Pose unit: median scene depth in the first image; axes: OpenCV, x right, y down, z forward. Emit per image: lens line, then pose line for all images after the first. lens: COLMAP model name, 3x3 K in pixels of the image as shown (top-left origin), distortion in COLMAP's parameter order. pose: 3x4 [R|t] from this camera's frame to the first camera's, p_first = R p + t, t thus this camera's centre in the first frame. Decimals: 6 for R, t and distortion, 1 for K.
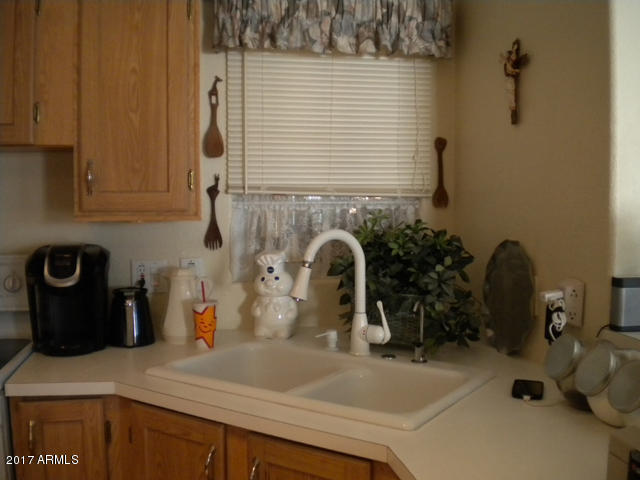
lens RADIAL K [[685.0, 0, 322.2], [0, 685.0, 237.8], [0, 0, 1]] dist [-0.053546, -0.244210]
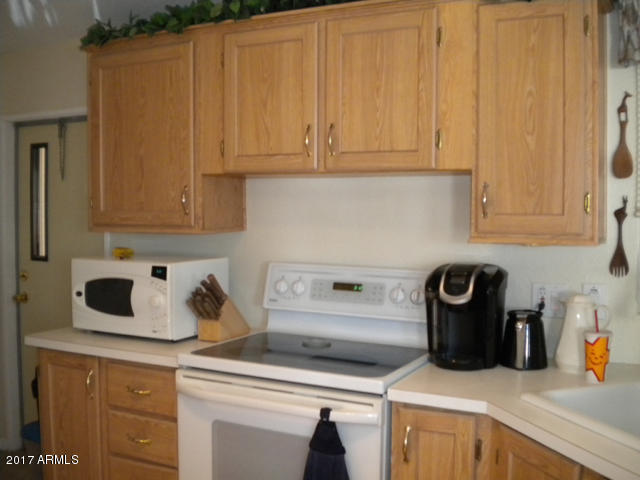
lens RADIAL K [[685.0, 0, 322.2], [0, 685.0, 237.8], [0, 0, 1]] dist [-0.053546, -0.244210]
pose [[0.776386, 0.031089, -0.629490, 0.114729], [-0.044419, 0.998998, -0.005446, -0.014360], [0.628690, 0.032190, 0.776989, 0.037390]]
